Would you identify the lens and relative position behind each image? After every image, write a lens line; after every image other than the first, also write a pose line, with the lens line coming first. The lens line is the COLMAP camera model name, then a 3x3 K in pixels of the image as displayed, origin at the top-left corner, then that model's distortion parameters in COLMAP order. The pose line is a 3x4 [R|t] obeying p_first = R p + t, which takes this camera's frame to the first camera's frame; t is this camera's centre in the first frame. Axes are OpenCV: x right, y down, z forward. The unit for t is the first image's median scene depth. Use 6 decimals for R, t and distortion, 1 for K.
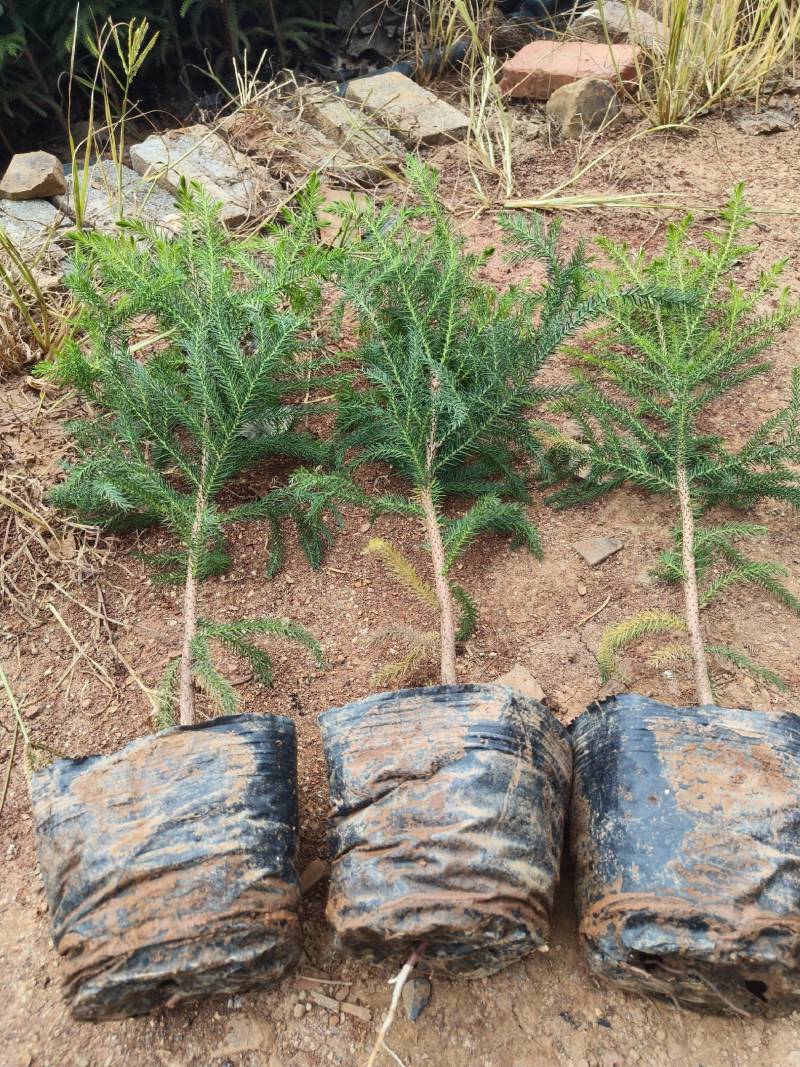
lens RADIAL K [[777.4, 0, 385.5], [0, 777.4, 536.0], [0, 0, 1]] dist [0.005400, -0.003840]
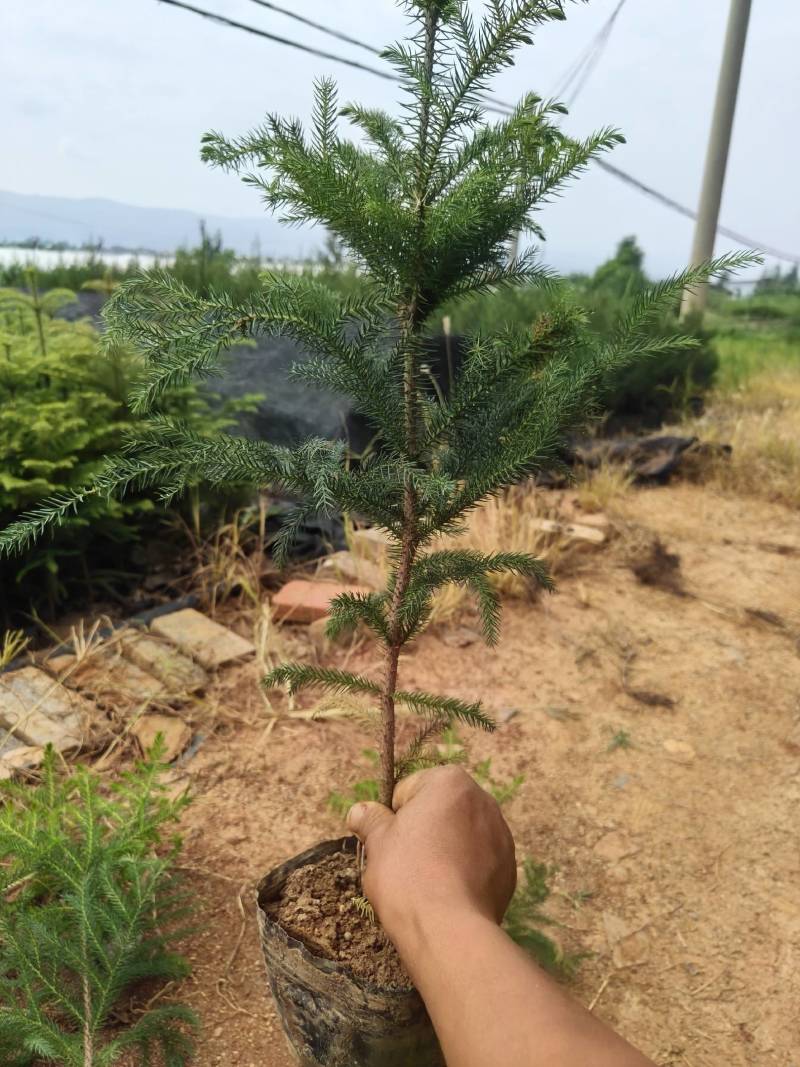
lens RADIAL K [[781.3, 0, 402.2], [0, 781.3, 538.2], [0, 0, 1]] dist [-0.008949, -0.002820]
pose [[0.946799, -0.010096, 0.321668, -0.092123], [0.168284, 0.867505, -0.468097, -0.042080], [-0.274323, 0.497325, 0.823052, -0.298590]]
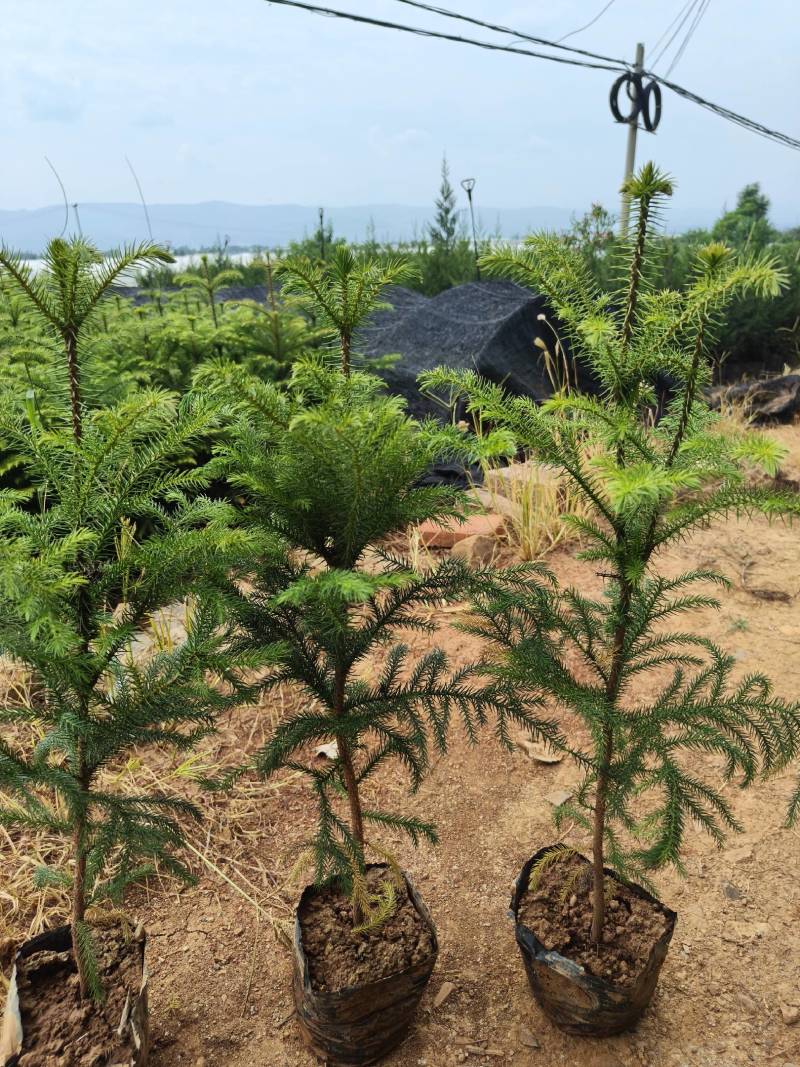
lens RADIAL K [[782.5, 0, 403.4], [0, 782.5, 540.9], [0, 0, 1]] dist [0.002309, 0.001113]
pose [[0.982455, -0.053696, 0.178605, -0.208130], [0.132974, 0.873160, -0.468945, 0.181071], [-0.130770, 0.484467, 0.864980, -0.427752]]
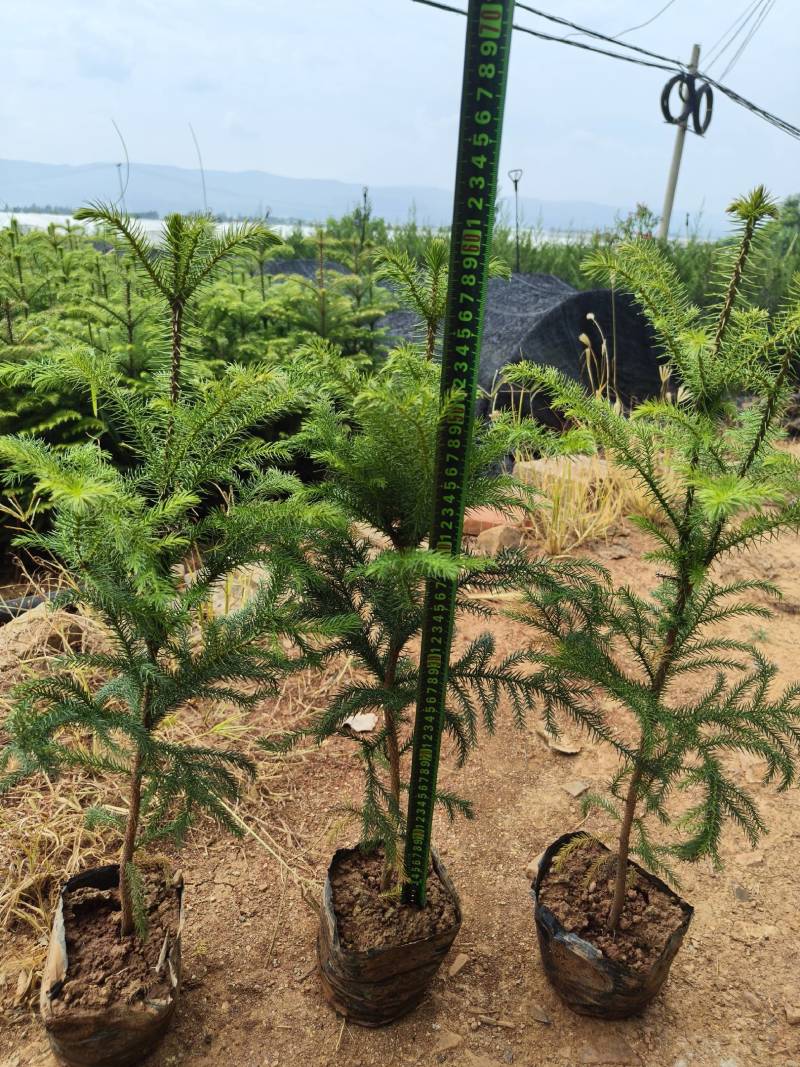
lens RADIAL K [[778.3, 0, 400.0], [0, 778.3, 533.5], [0, 0, 1]] dist [-0.000843, 0.004673]
pose [[0.986612, 0.026189, 0.160969, -0.256049], [0.051308, 0.887059, -0.458797, 0.185602], [-0.154804, 0.460913, 0.873839, -0.439483]]
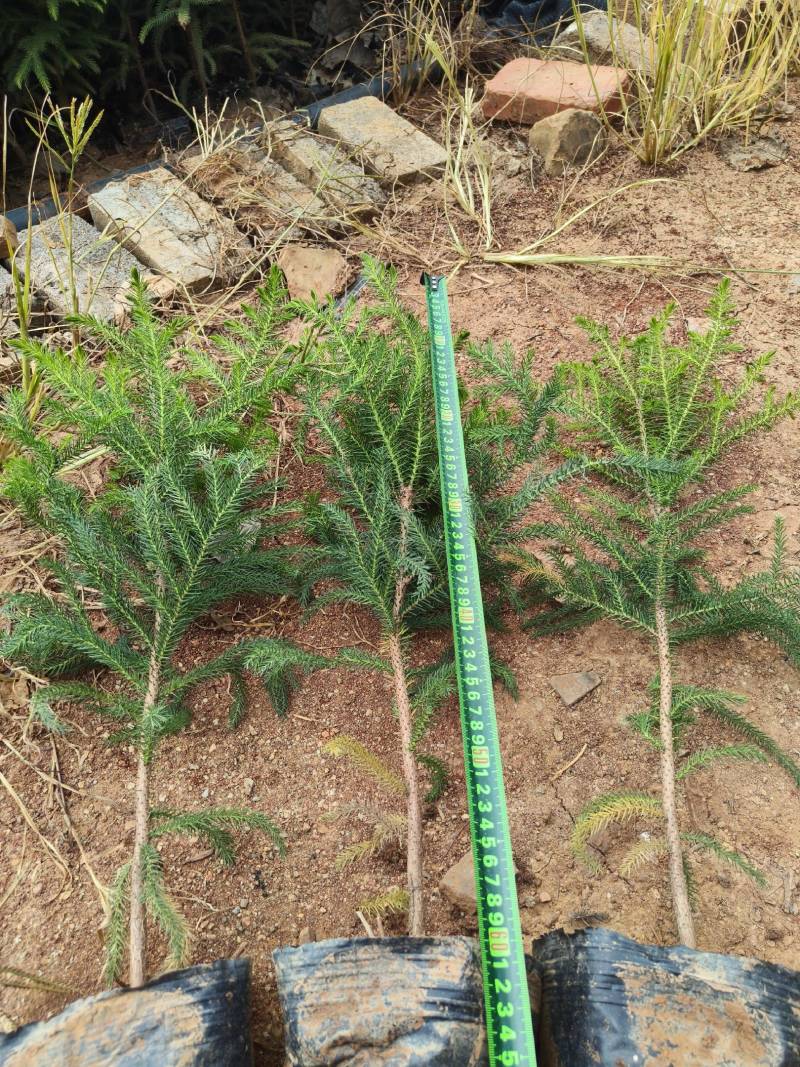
lens RADIAL K [[778.3, 0, 400.0], [0, 778.3, 533.5], [0, 0, 1]] dist [-0.000843, 0.004673]
pose [[0.999636, -0.017282, 0.020727, 0.026013], [0.016254, 0.998677, 0.048787, -0.146206], [-0.021543, -0.048432, 0.998594, 0.034192]]
